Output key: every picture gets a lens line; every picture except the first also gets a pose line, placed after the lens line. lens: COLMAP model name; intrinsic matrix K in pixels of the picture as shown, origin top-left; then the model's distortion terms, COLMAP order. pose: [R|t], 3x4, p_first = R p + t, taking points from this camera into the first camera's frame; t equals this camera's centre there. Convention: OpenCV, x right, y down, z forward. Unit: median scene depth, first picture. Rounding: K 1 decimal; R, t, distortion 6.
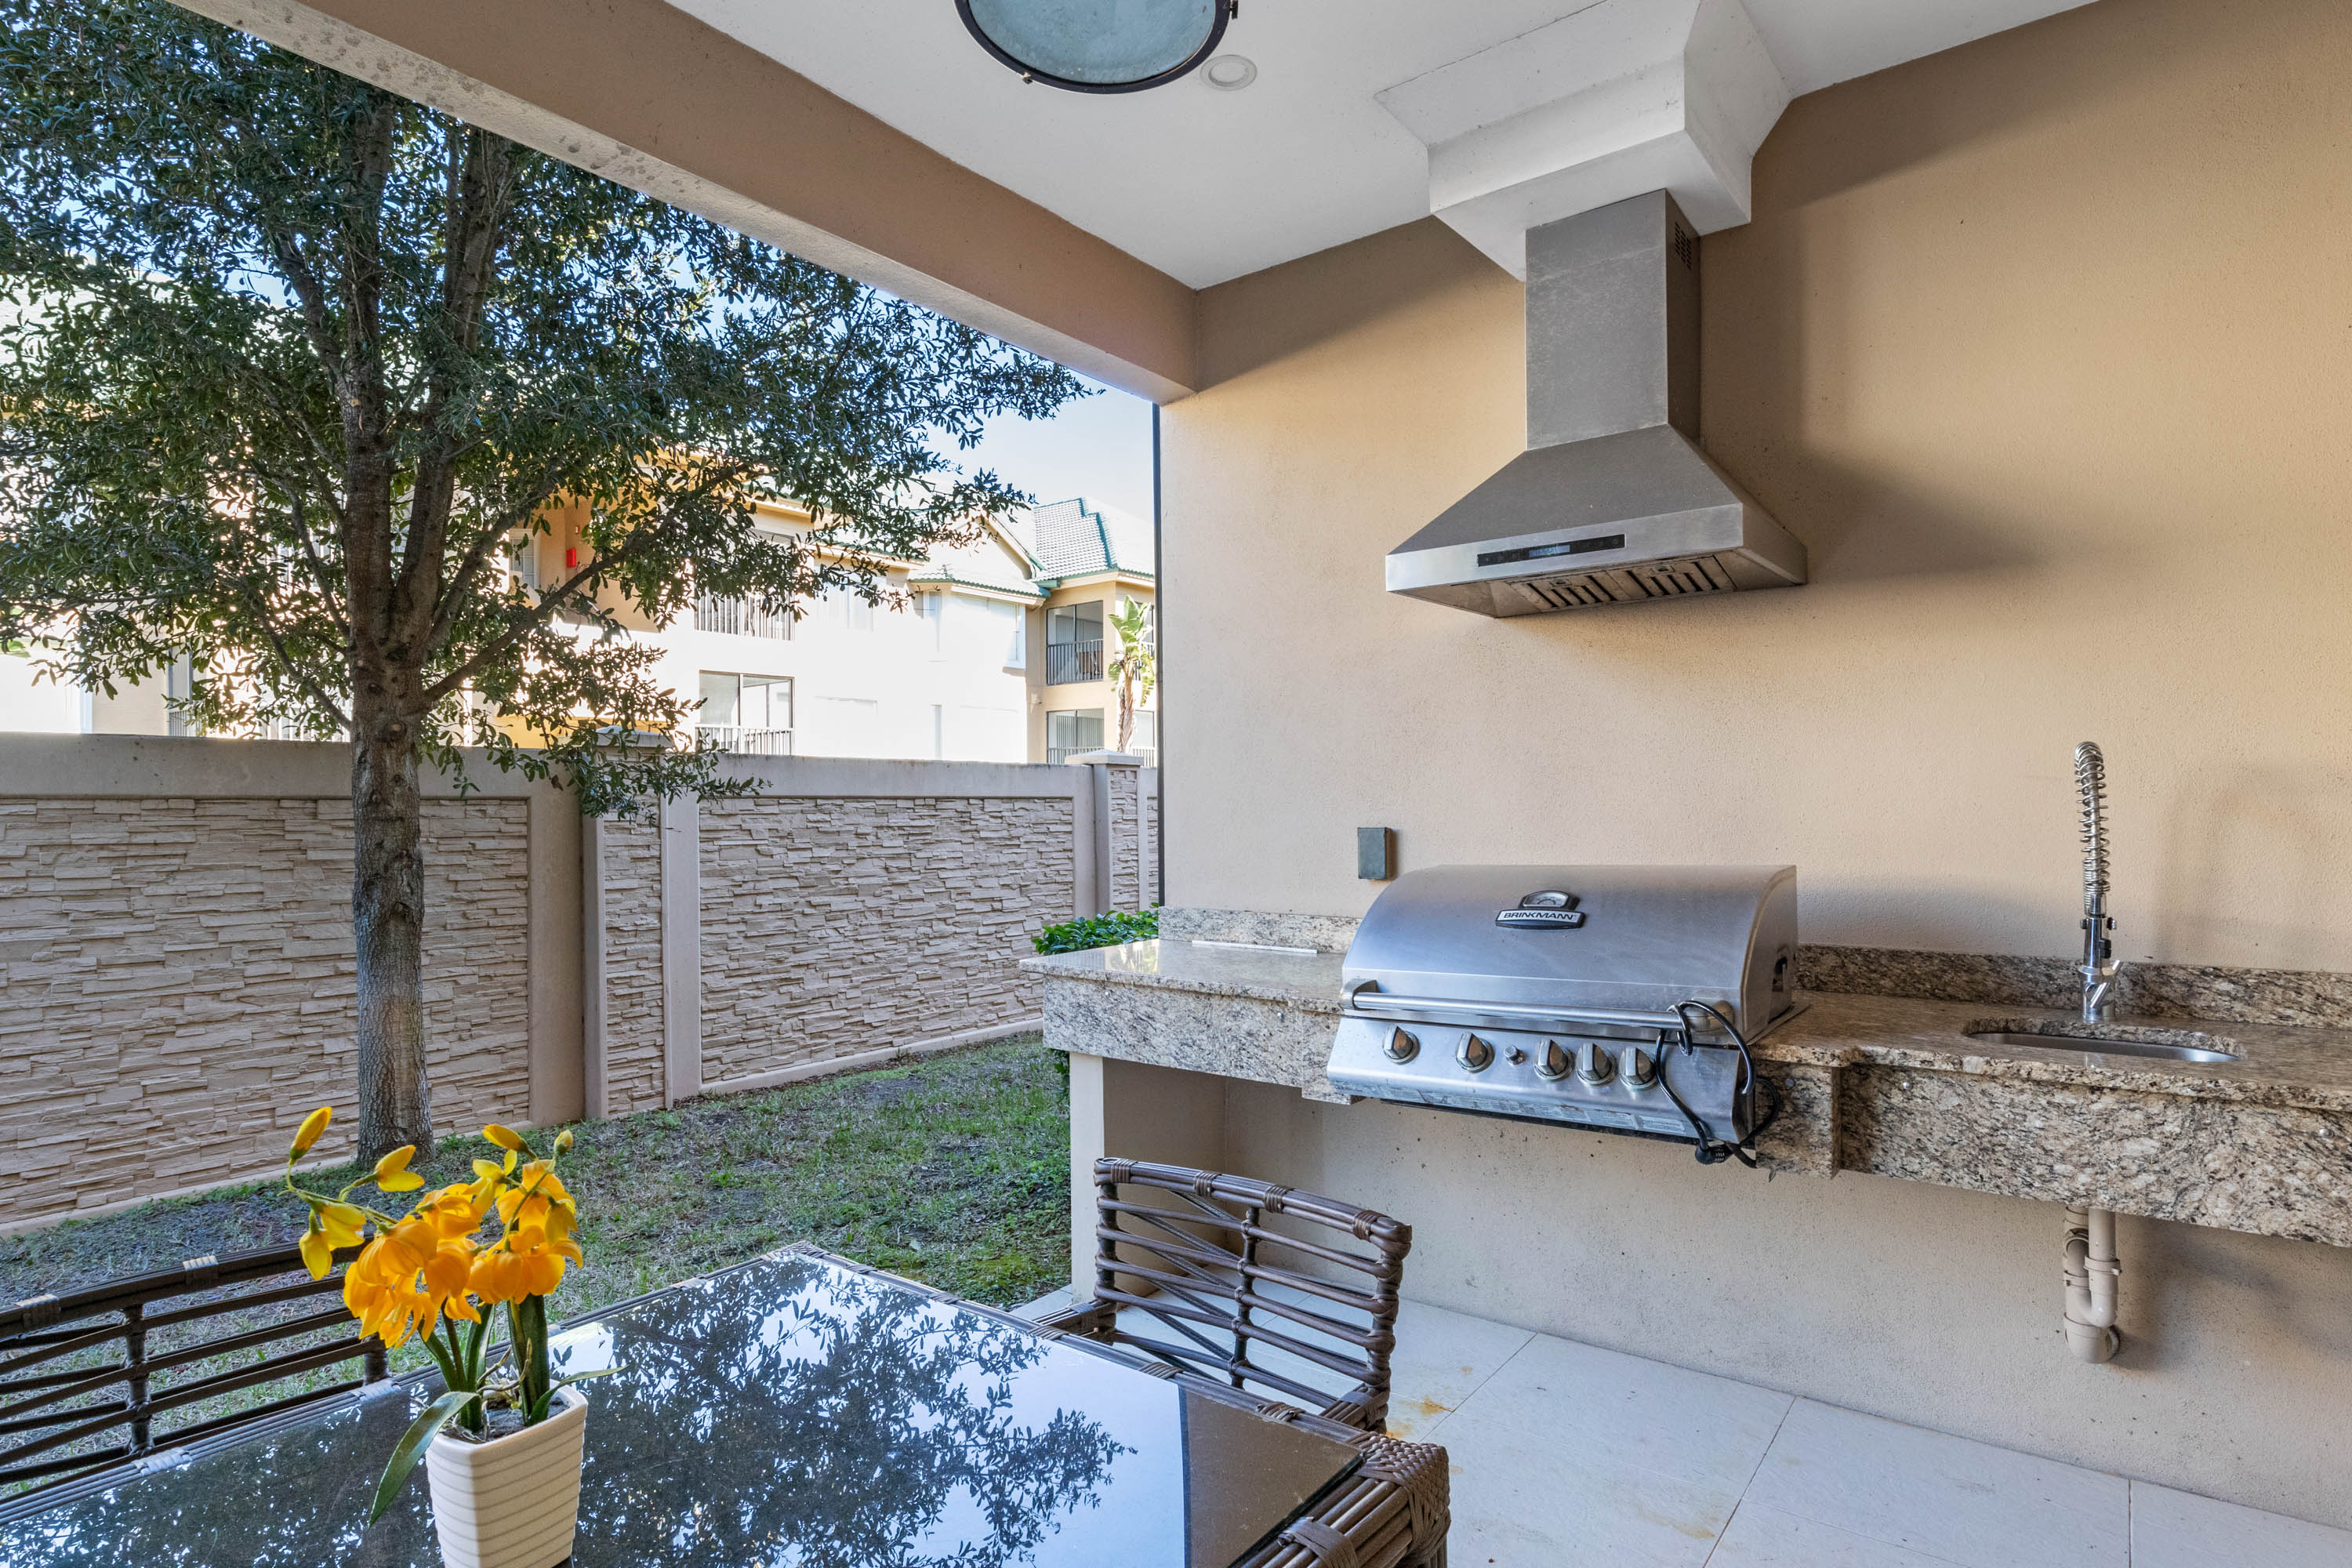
lens RADIAL K [[1206.4, 0, 1180.2], [0, 1206.4, 796.1], [0, 0, 1]] dist [-0.007230, -0.001124]
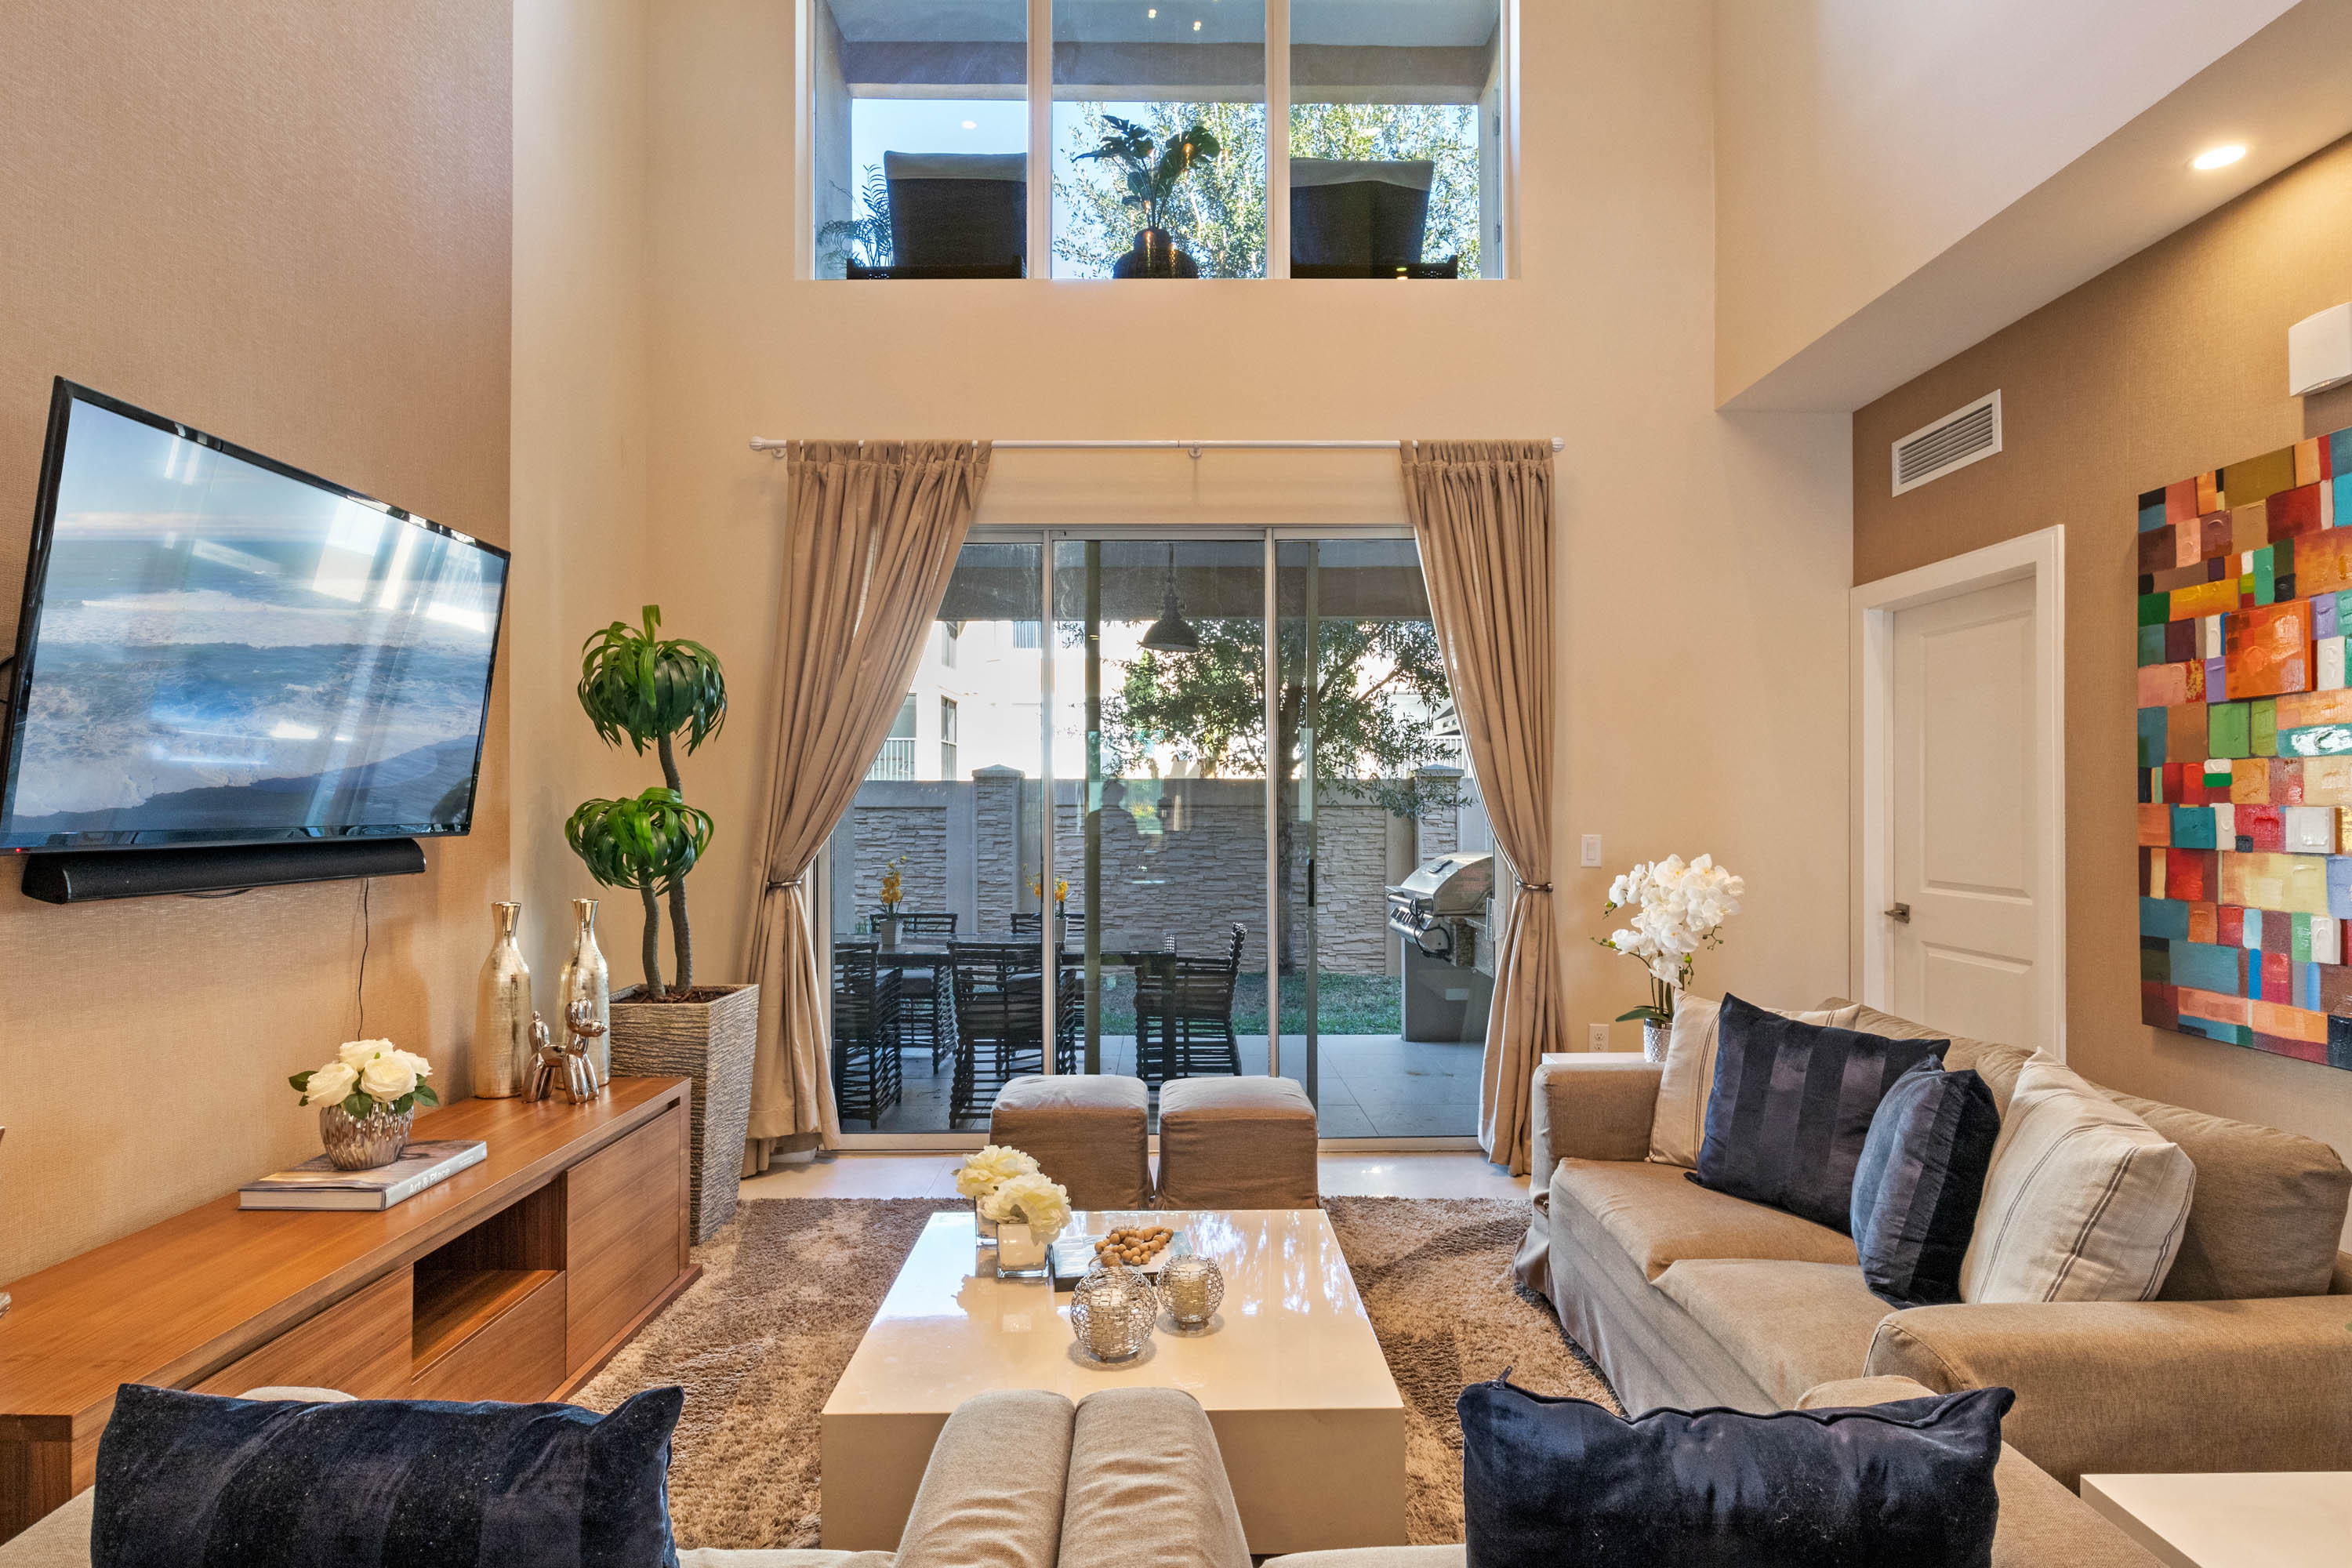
lens RADIAL K [[1206.4, 0, 1166.5], [0, 1206.4, 789.7], [0, 0, 1]] dist [-0.007230, -0.001124]
pose [[0.602840, -0.003098, -0.797856, 0.744131], [0.005326, 0.999986, 0.000141, -0.025408], [0.797844, -0.004334, 0.602848, -0.375506]]
